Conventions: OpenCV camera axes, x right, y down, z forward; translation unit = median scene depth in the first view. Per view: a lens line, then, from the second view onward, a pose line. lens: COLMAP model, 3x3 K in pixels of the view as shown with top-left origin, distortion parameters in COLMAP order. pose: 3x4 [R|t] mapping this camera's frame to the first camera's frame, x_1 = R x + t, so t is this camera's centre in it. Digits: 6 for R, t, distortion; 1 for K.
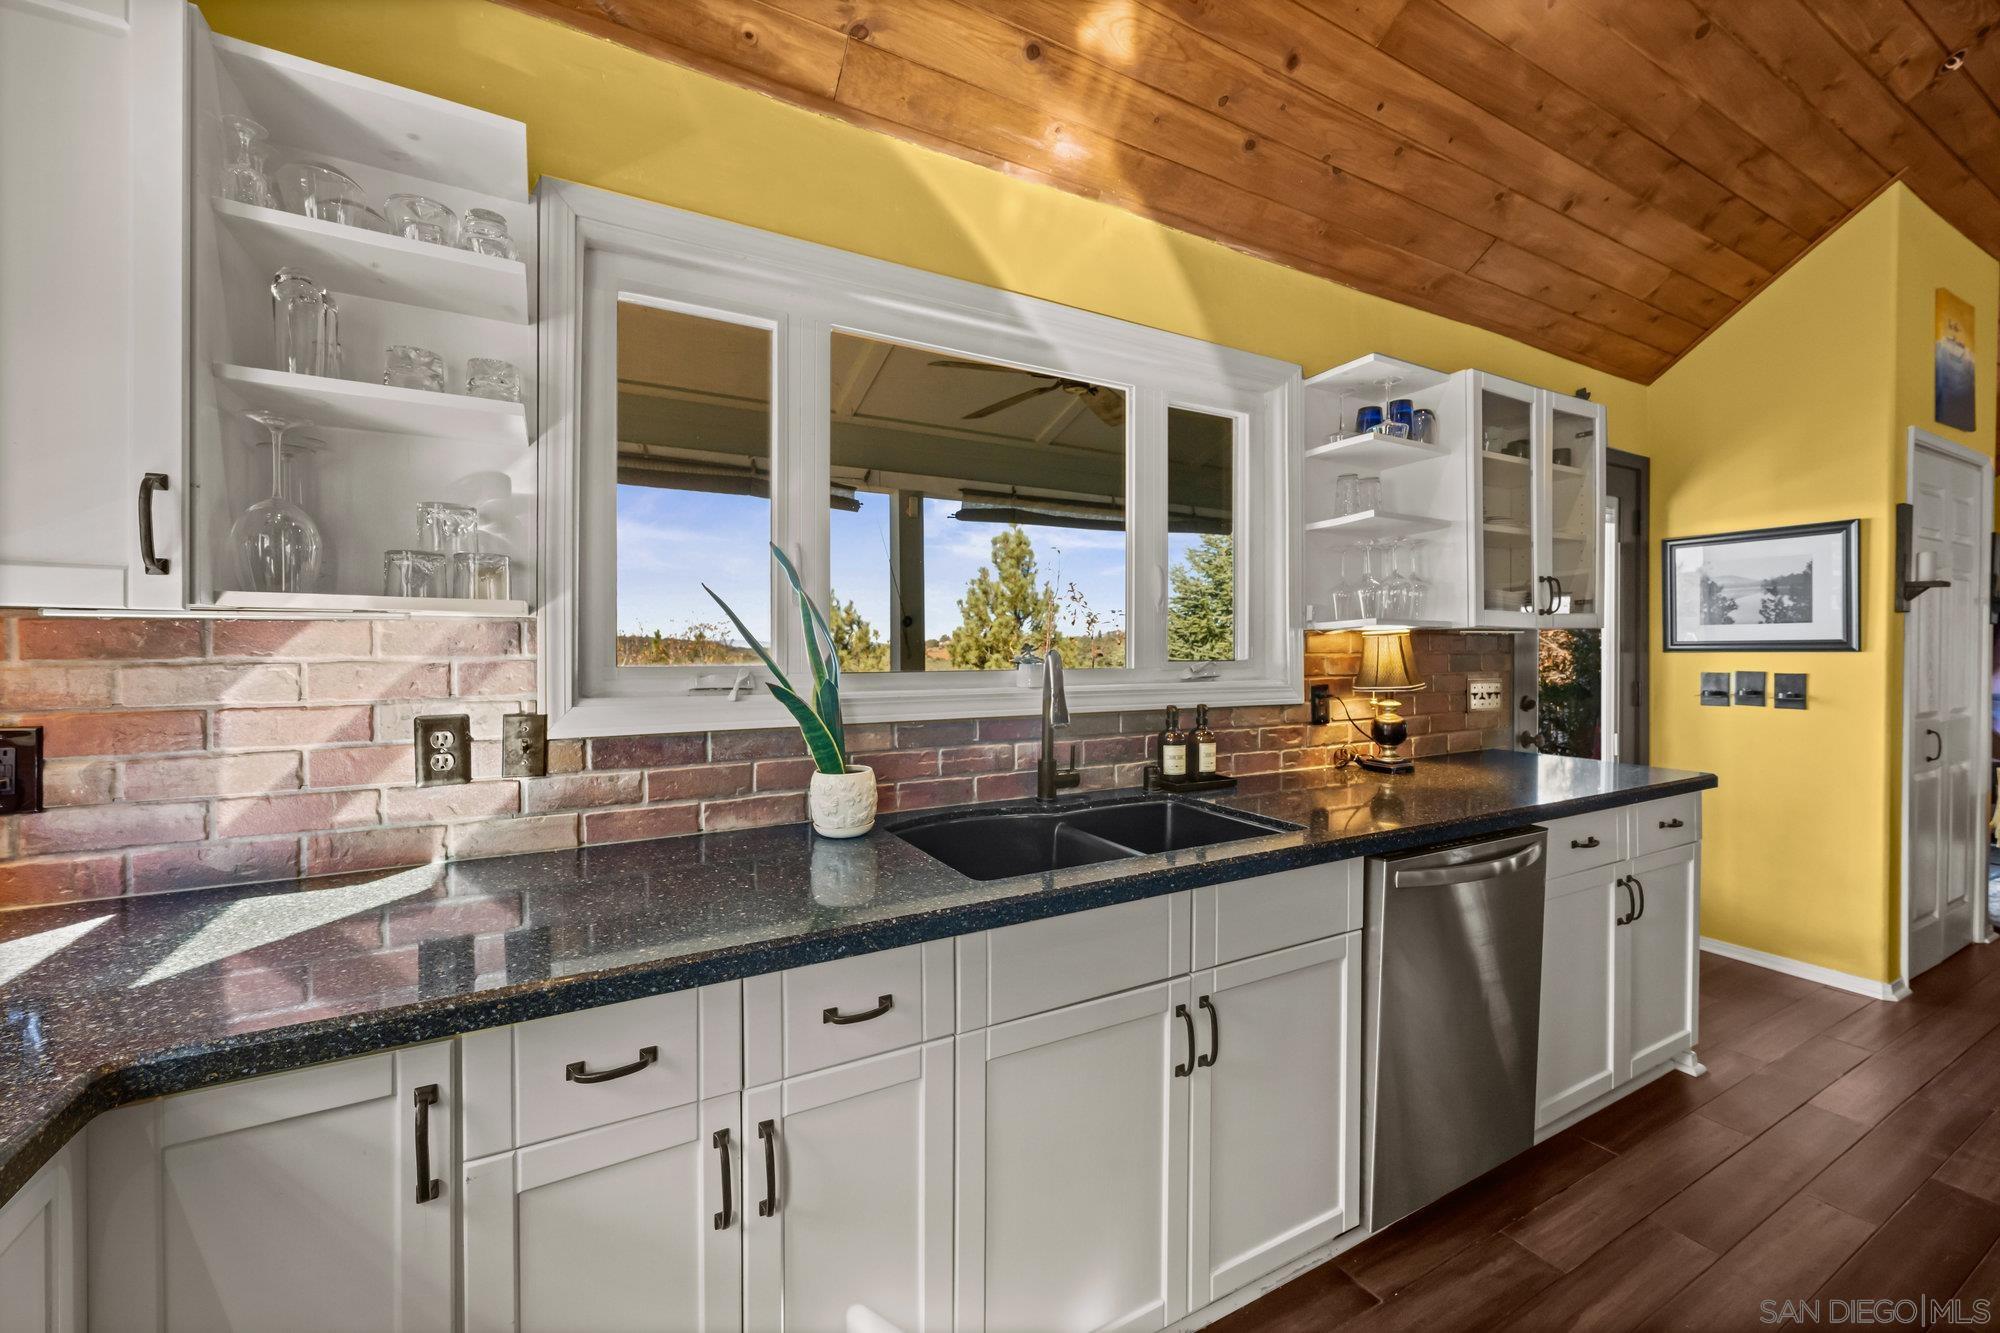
lens RADIAL K [[798.1, 0, 1000.4], [0, 798.1, 656.6], [0, 0, 1]] dist [-0.001269, -0.000230]
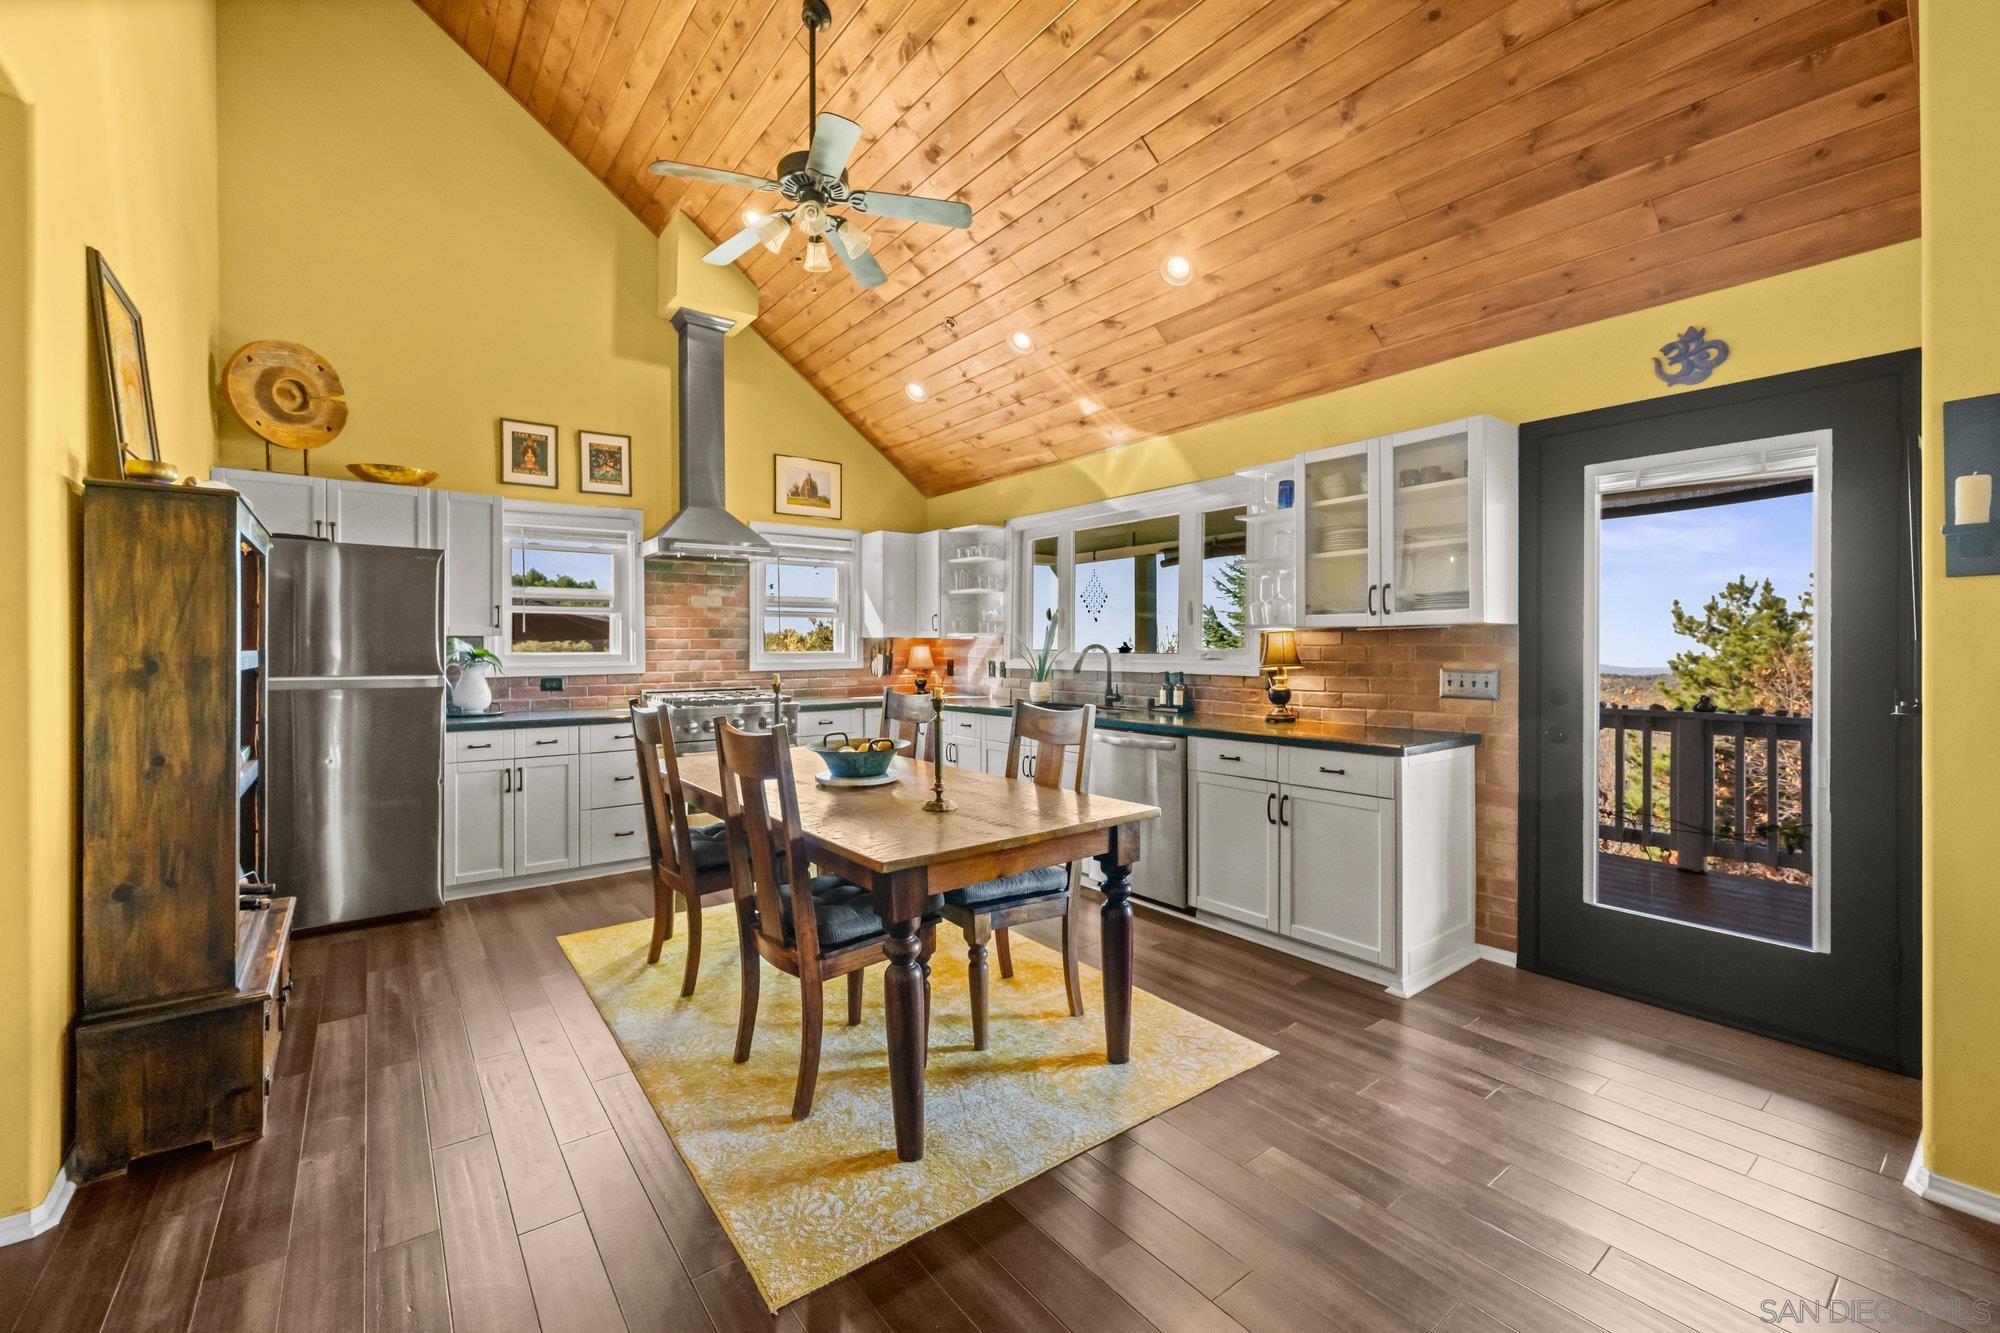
lens RADIAL K [[814.6, 0, 970.1], [0, 814.6, 650.2], [0, 0, 1]] dist [0.002463, 0.000057]
pose [[0.130477, 0.000928, -0.991451, 3.374034], [-0.010940, 0.999940, -0.000504, 0.022028], [0.991391, 0.010912, 0.130480, 0.334565]]
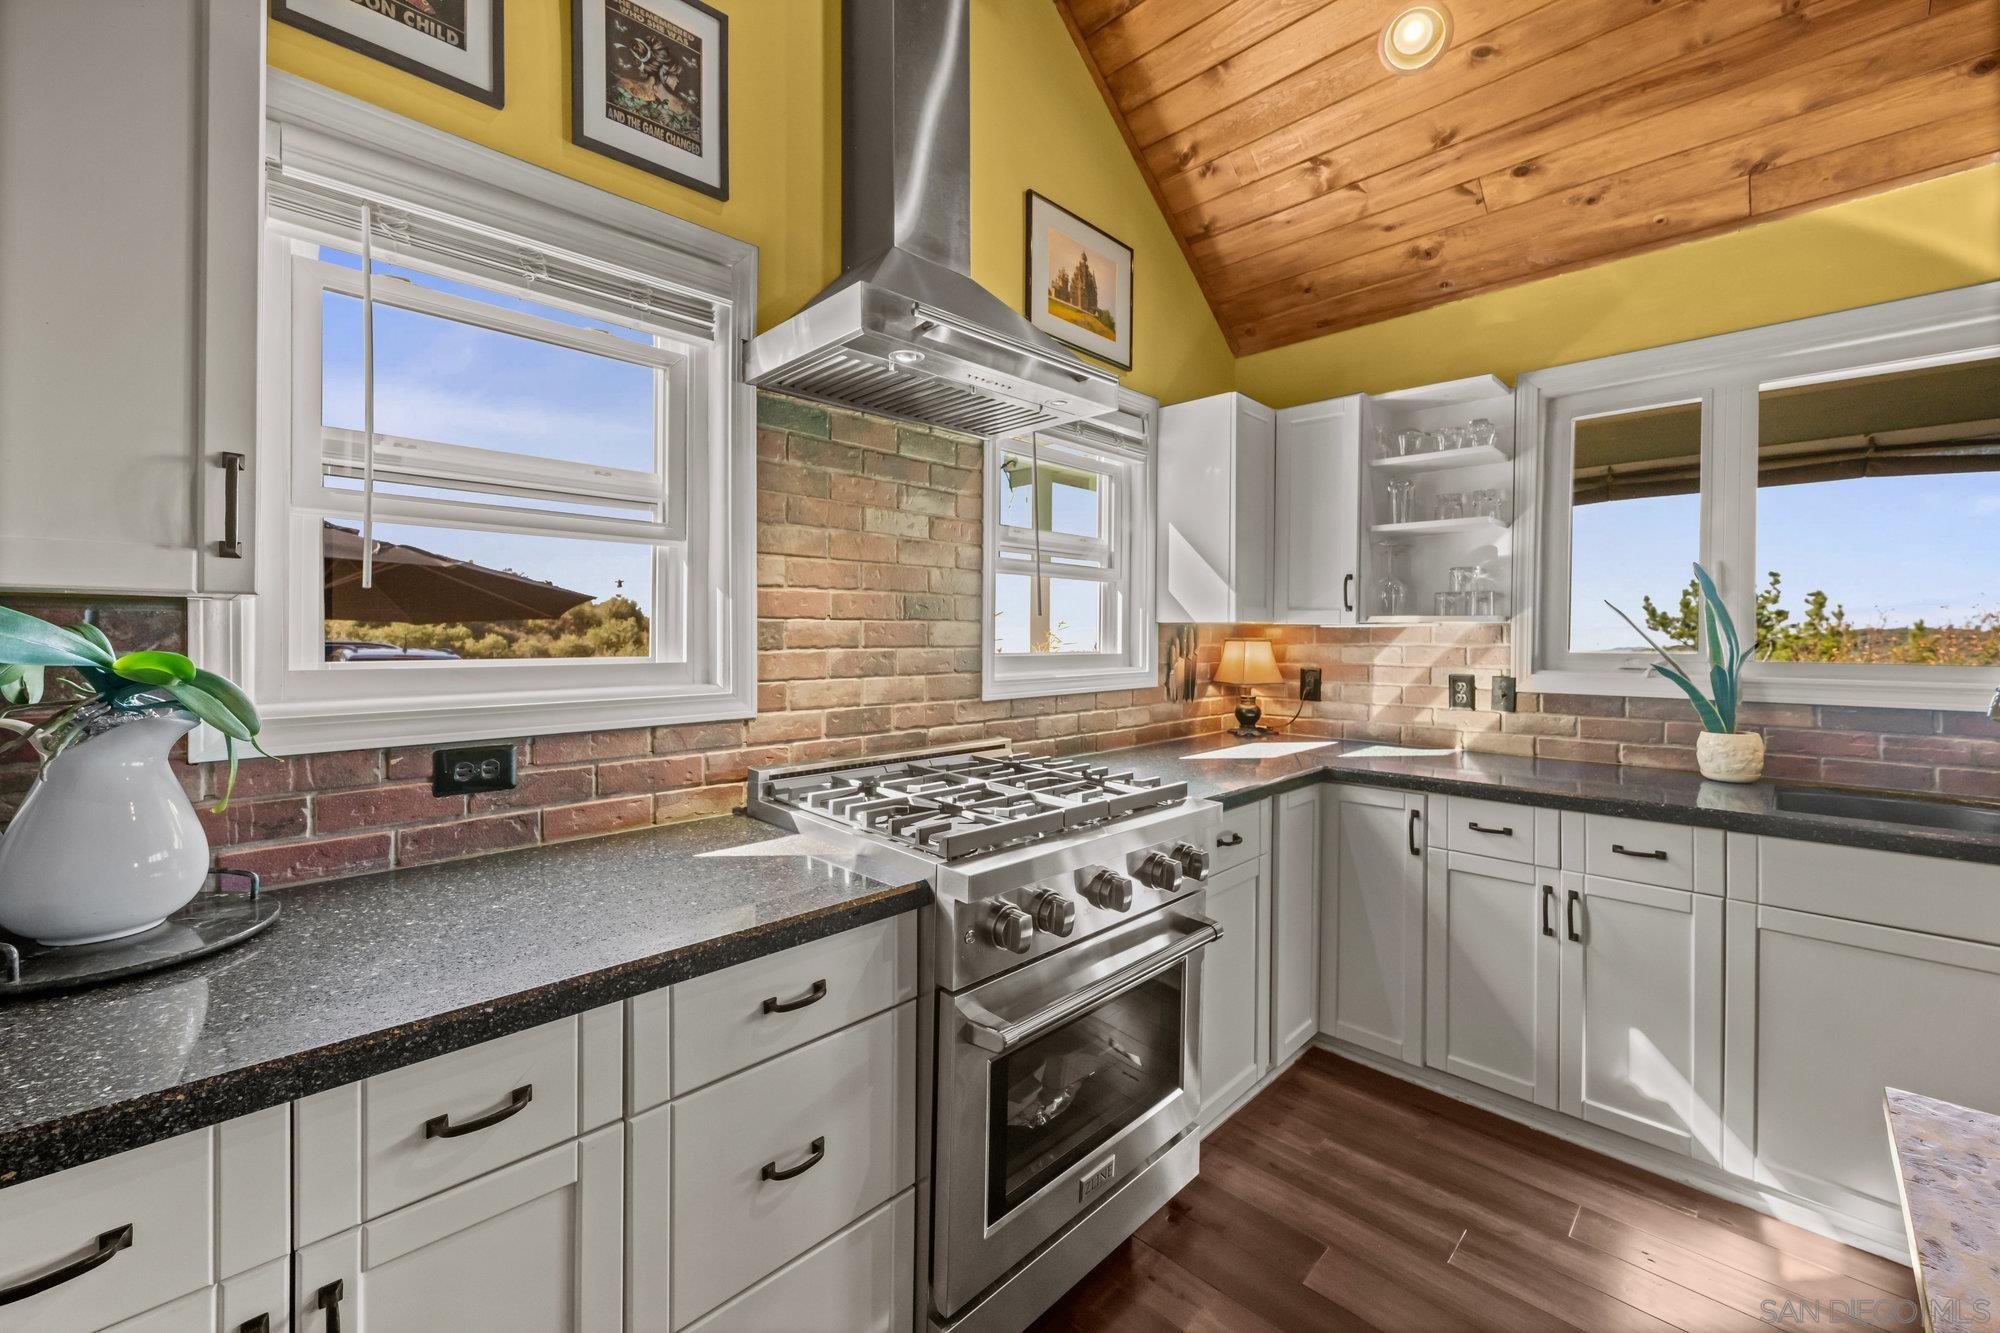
lens RADIAL K [[796.7, 0, 995.6], [0, 796.7, 639.6], [0, 0, 1]] dist [-0.000851, -0.000185]
pose [[0.276036, 0.002552, -0.961144, 0.842942], [-0.018264, 0.999830, -0.002591, 0.014036], [0.960974, 0.018269, 0.276036, -0.624409]]
